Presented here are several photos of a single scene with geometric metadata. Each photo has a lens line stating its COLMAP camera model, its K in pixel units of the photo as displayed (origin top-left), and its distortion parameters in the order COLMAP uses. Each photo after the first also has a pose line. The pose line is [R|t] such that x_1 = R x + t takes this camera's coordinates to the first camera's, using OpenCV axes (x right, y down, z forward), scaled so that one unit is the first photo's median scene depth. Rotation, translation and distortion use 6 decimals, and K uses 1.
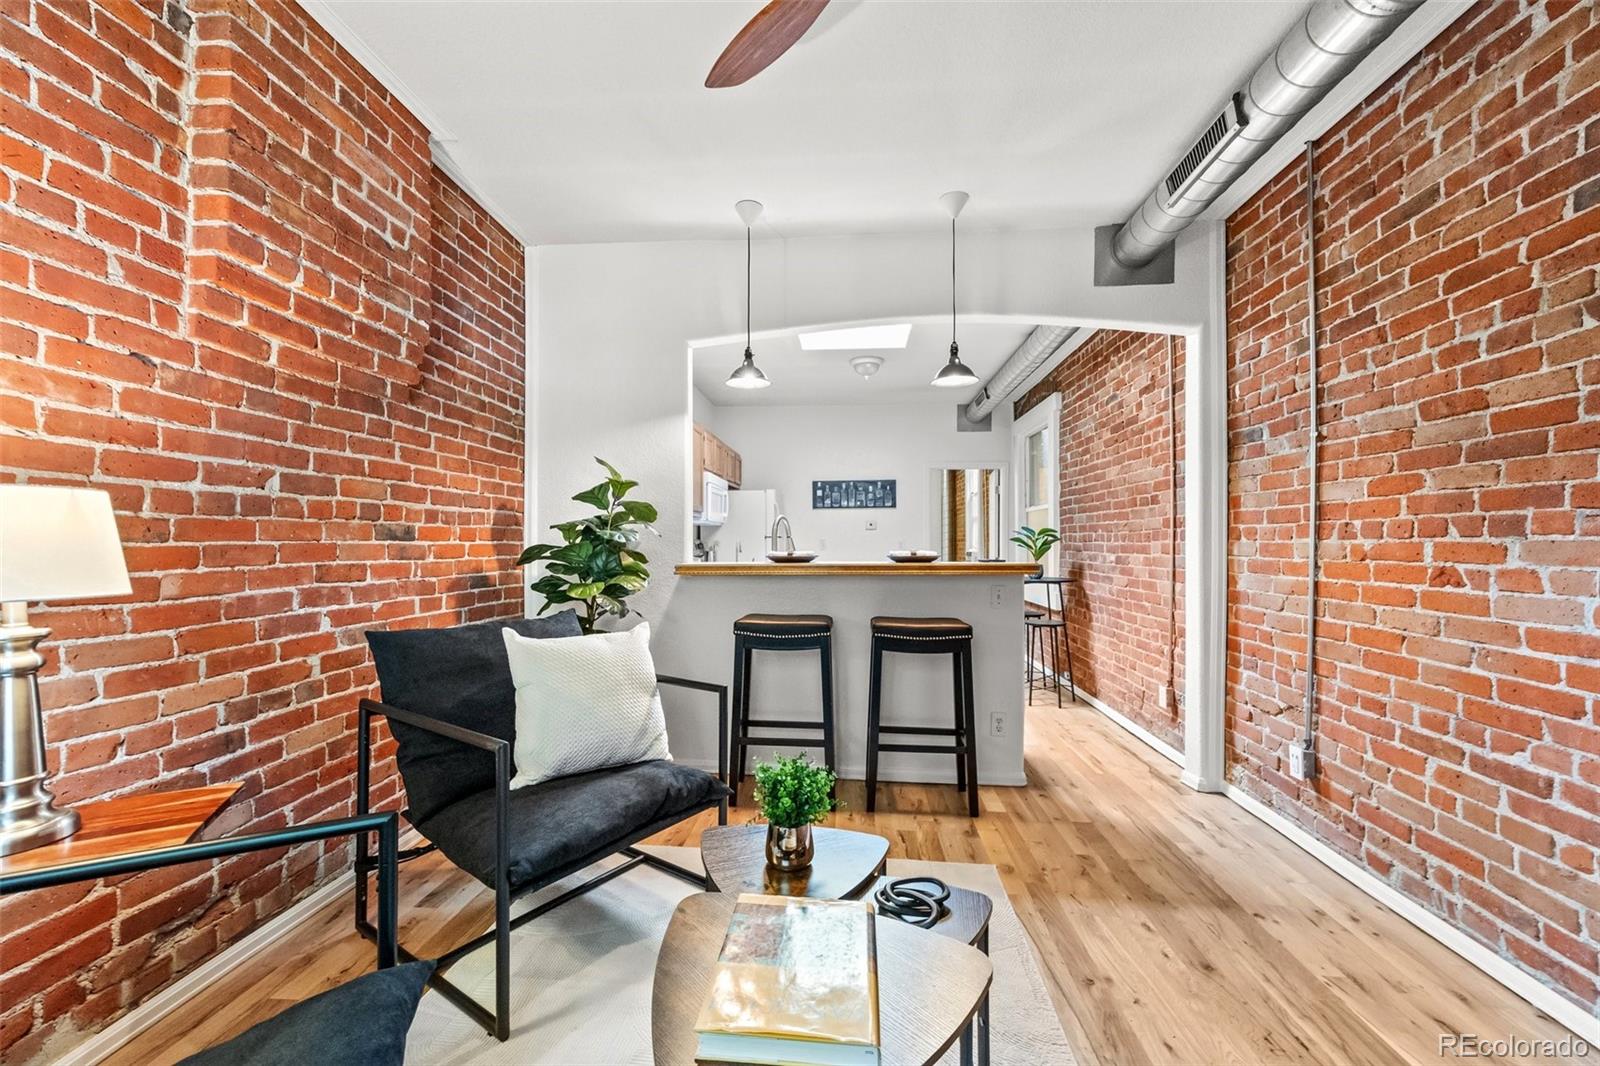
lens RADIAL K [[643.3, 0, 800.8], [0, 643.3, 540.1], [0, 0, 1]] dist [-0.000051, 0.005263]
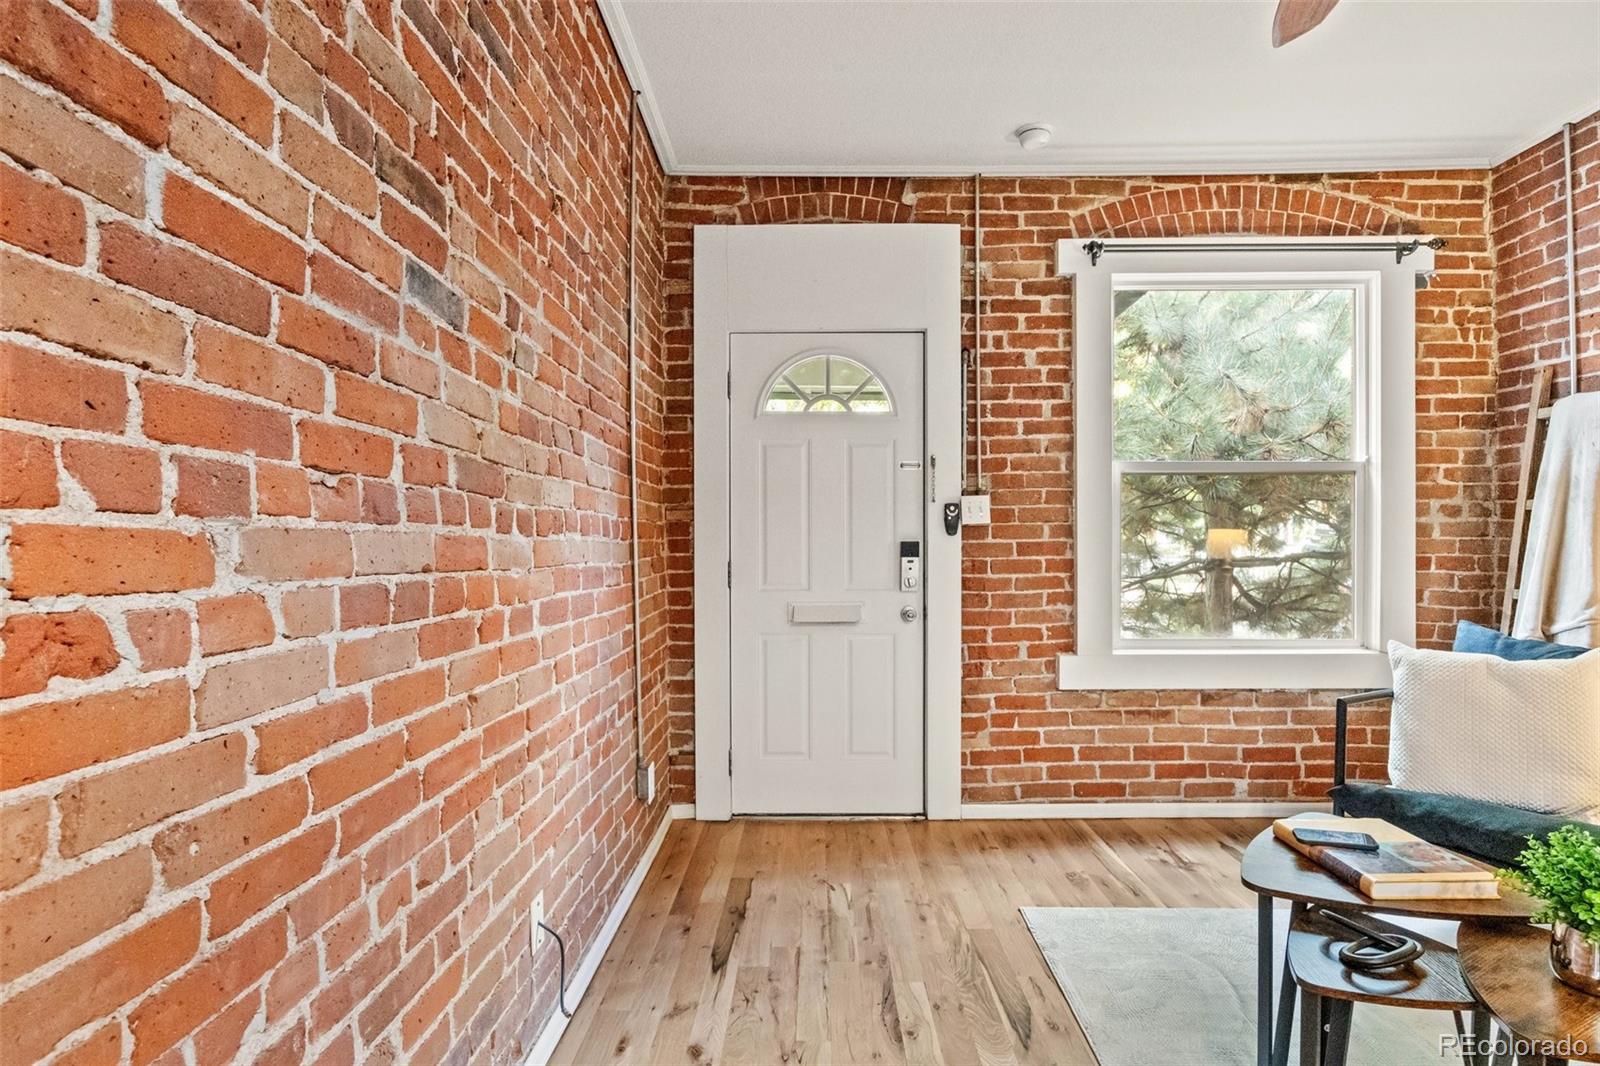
lens RADIAL K [[789.5, 0, 801.9], [0, 789.5, 552.5], [0, 0, 1]] dist [-0.009991, -0.000408]
pose [[-0.998020, 0.003123, -0.062821, 0.698106], [0.002567, 0.999957, 0.008927, 0.012270], [0.062846, 0.008748, -0.997985, 1.370632]]
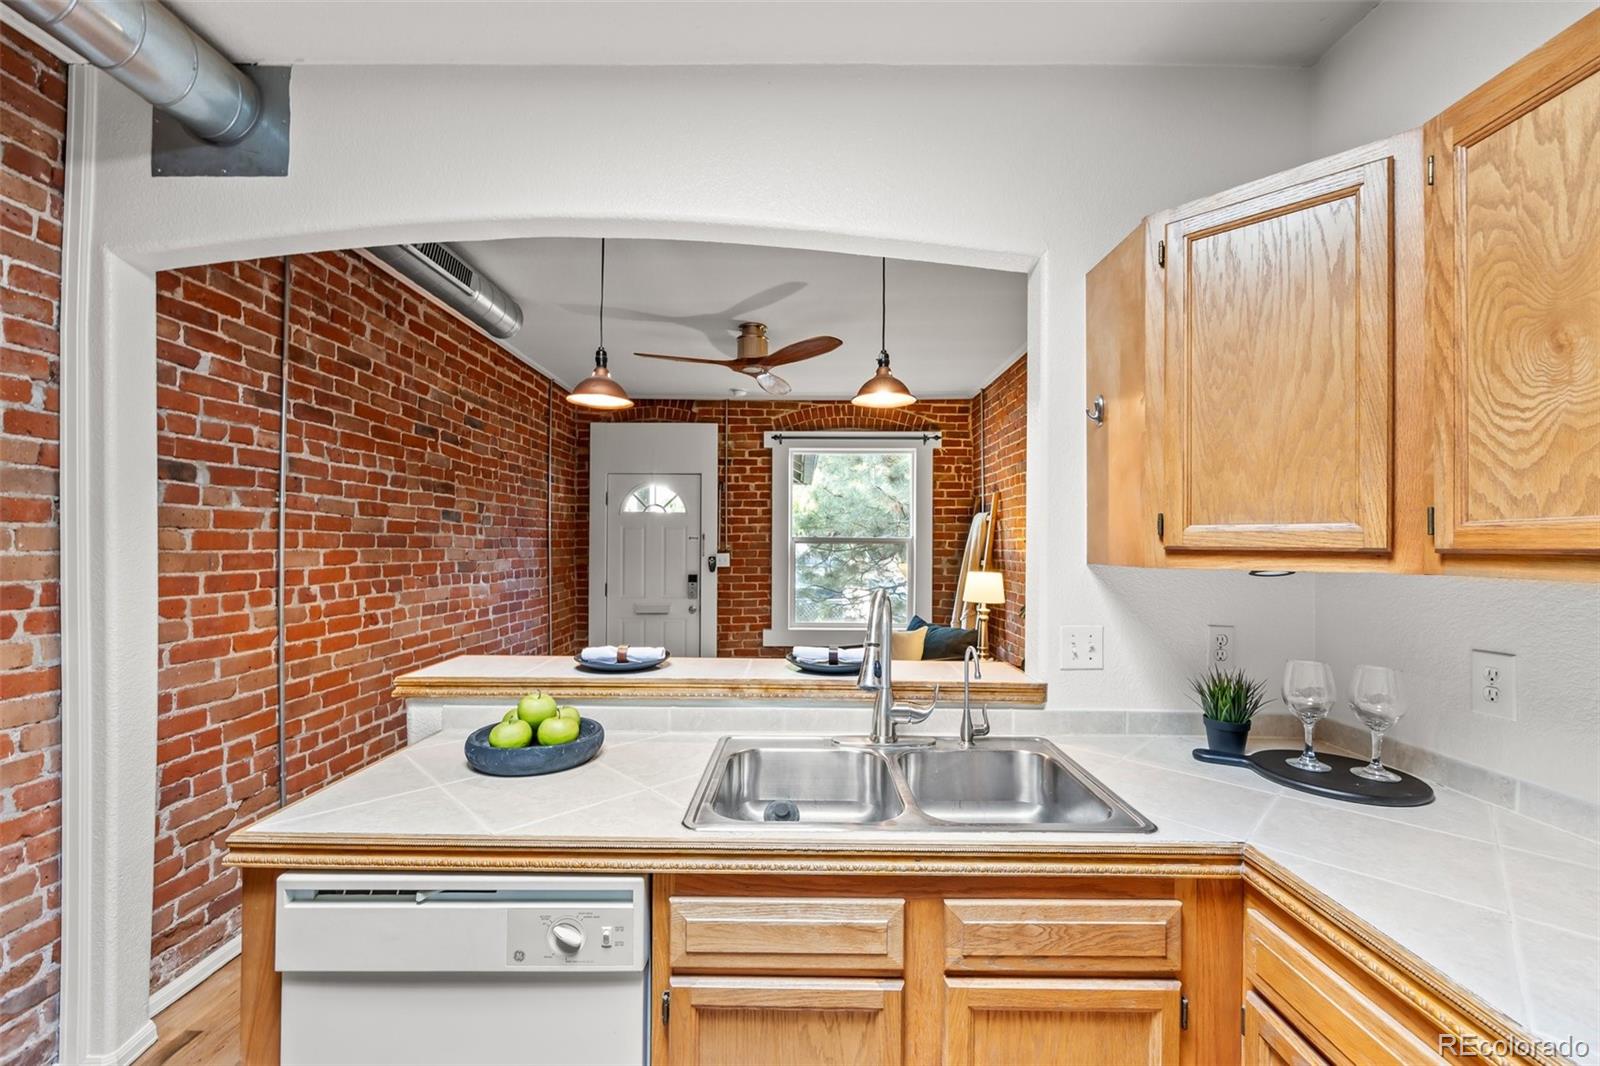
lens RADIAL K [[644.7, 0, 798.7], [0, 644.7, 540.2], [0, 0, 1]] dist [-0.002237, -0.000017]
pose [[-0.997036, -0.006428, -0.076669, 0.102720], [-0.005628, 0.999927, -0.010654, -0.122883], [0.076732, -0.010191, -0.997000, 2.622860]]
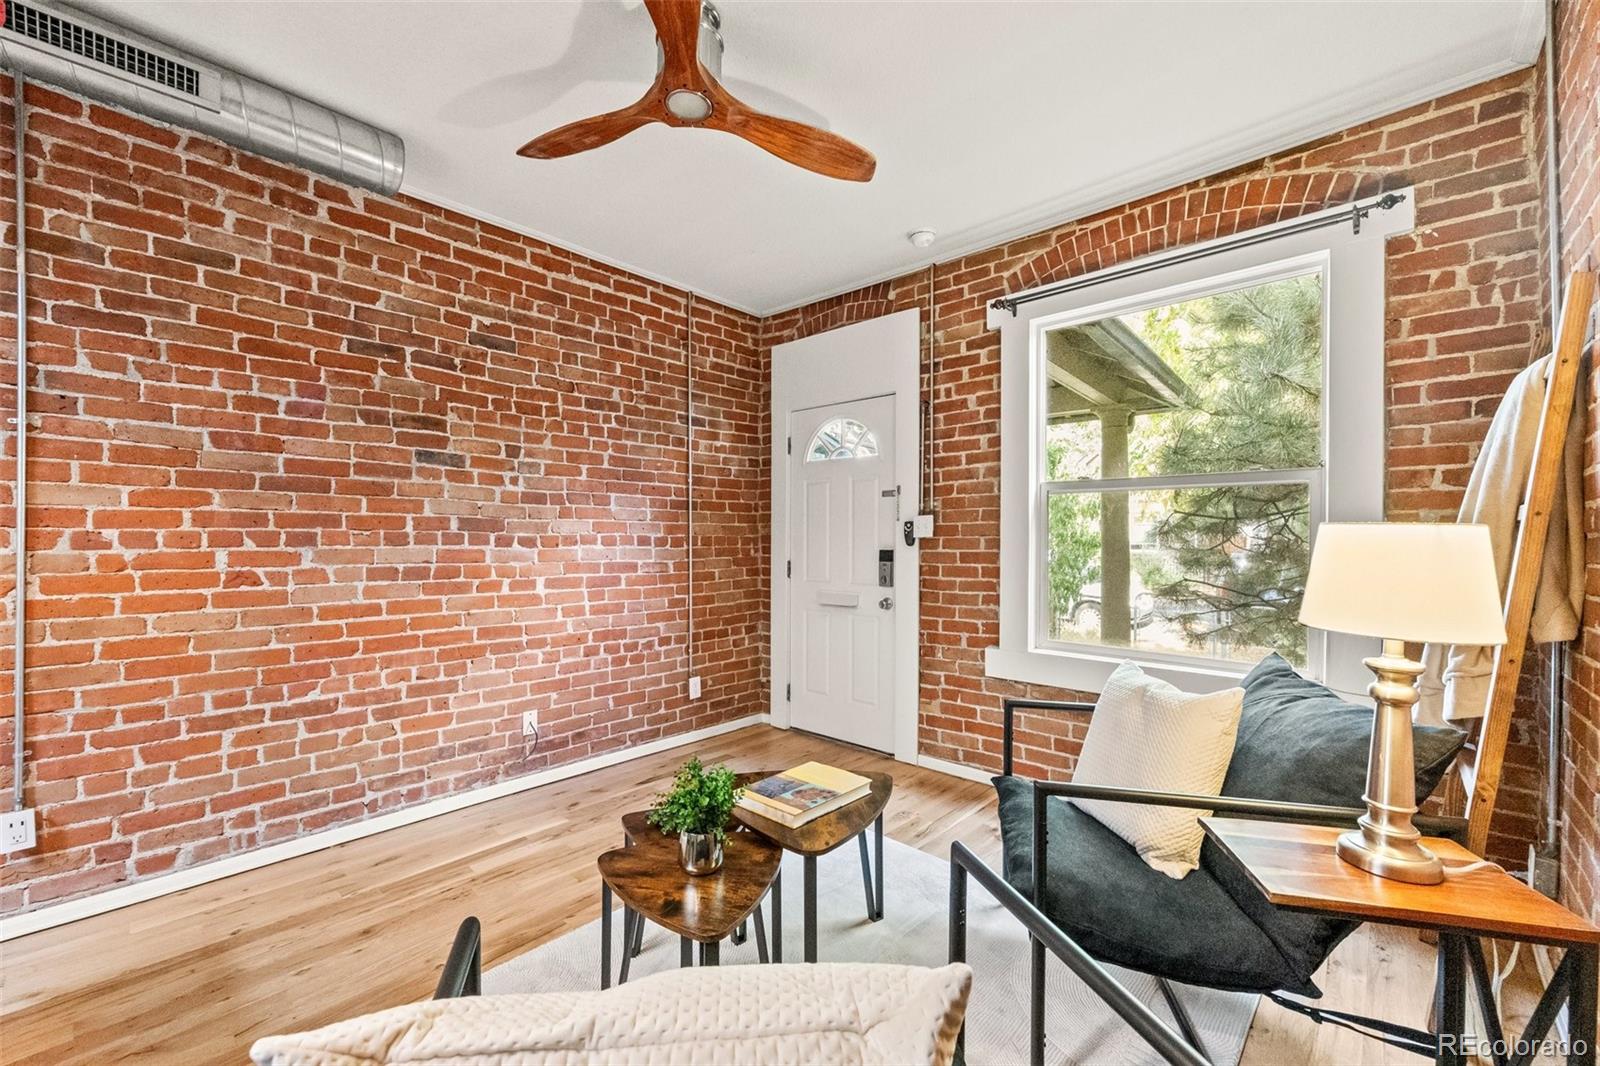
lens RADIAL K [[644.7, 0, 798.7], [0, 644.7, 540.2], [0, 0, 1]] dist [-0.002237, -0.000017]
pose [[-0.785801, -0.005729, 0.618453, -0.612558], [-0.005789, 0.999981, 0.001908, -0.026359], [-0.618452, -0.002081, -0.785820, 1.318939]]
